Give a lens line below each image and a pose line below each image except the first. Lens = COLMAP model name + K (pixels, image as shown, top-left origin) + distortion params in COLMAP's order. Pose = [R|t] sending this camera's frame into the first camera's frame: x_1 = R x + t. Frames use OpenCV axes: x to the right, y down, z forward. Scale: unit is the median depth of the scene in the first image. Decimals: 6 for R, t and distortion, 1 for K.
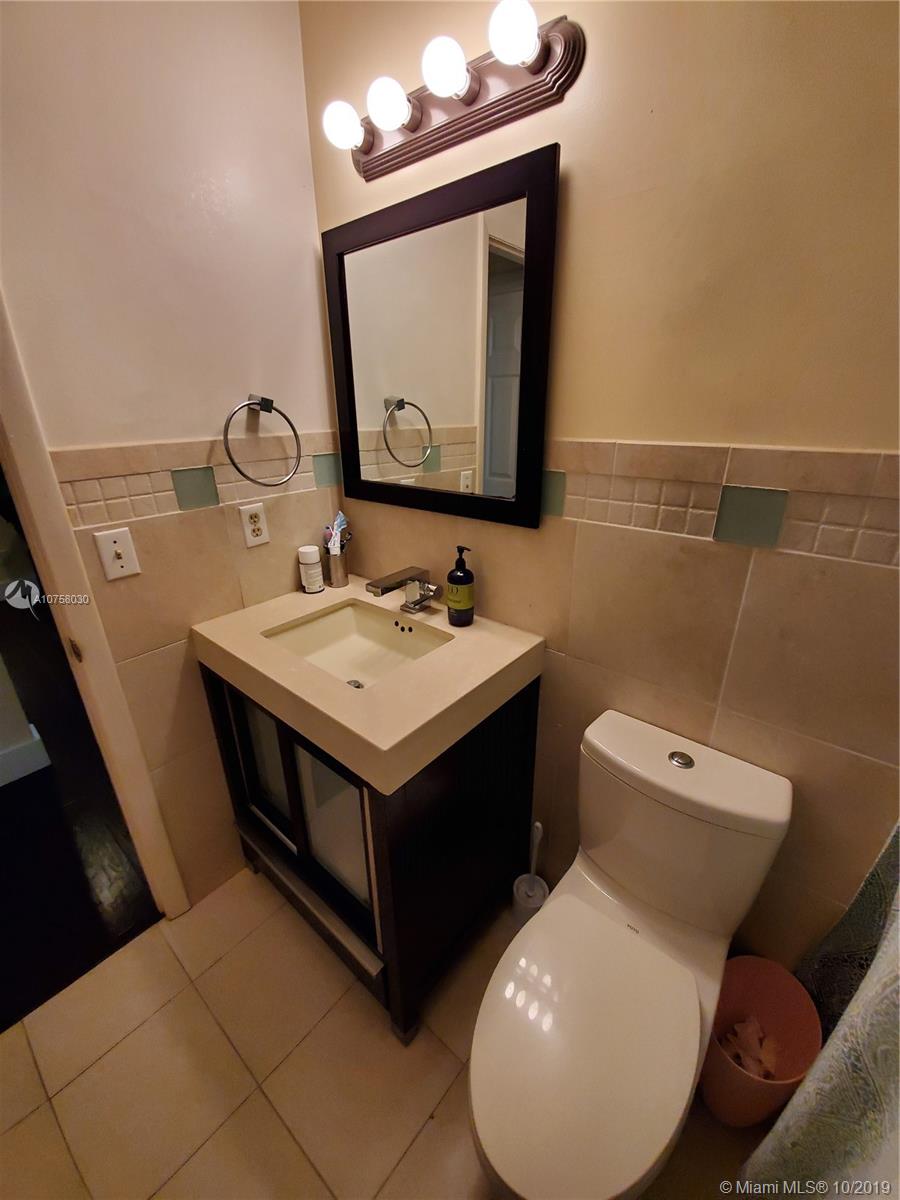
lens RADIAL K [[482.1, 0, 450.0], [0, 482.1, 600.0], [0, 0, 1]] dist [-0.000692, -0.000261]
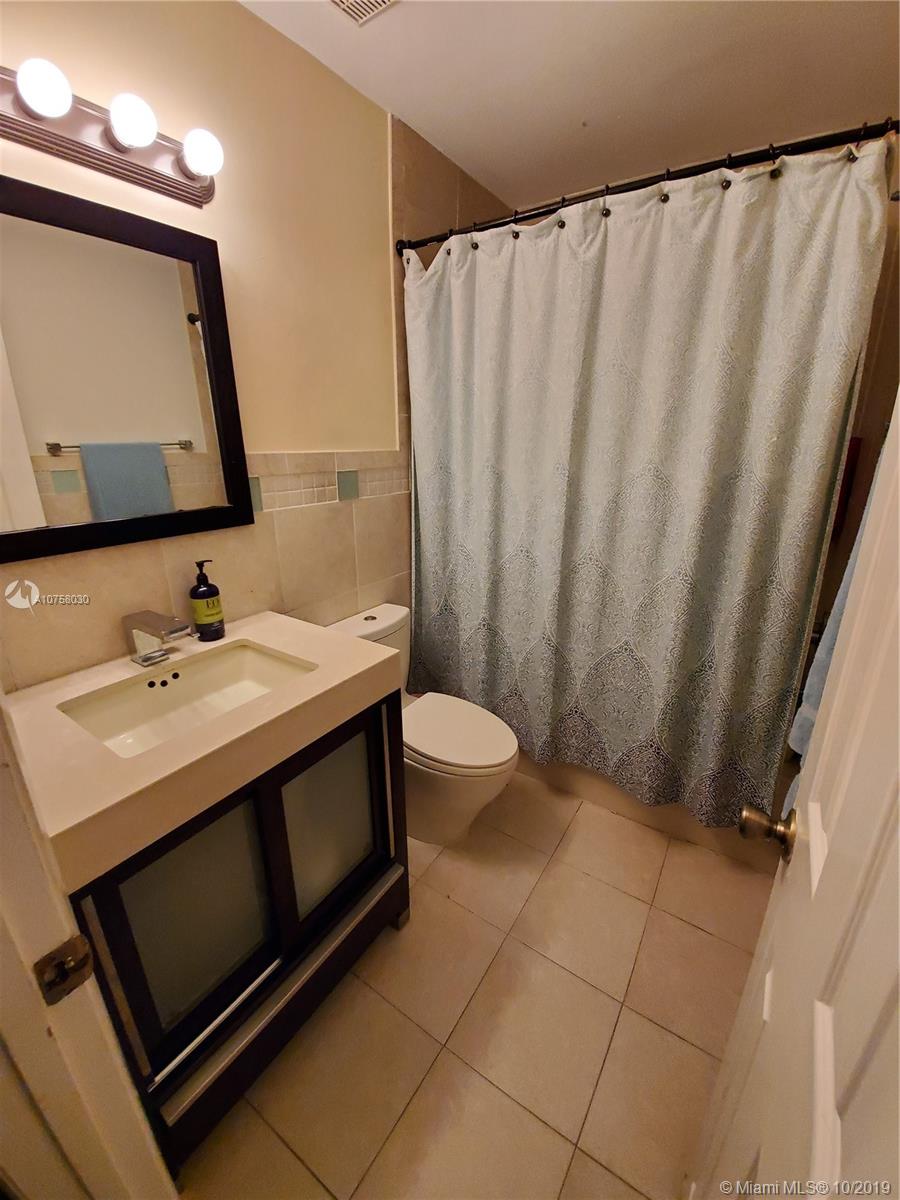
lens RADIAL K [[482.1, 0, 450.0], [0, 482.1, 600.0], [0, 0, 1]] dist [-0.000692, -0.000261]
pose [[-0.117970, -0.295942, 0.947893, -1.200744], [0.377816, 0.869392, 0.318454, -0.191625], [-0.918334, 0.395697, 0.009249, 0.629377]]
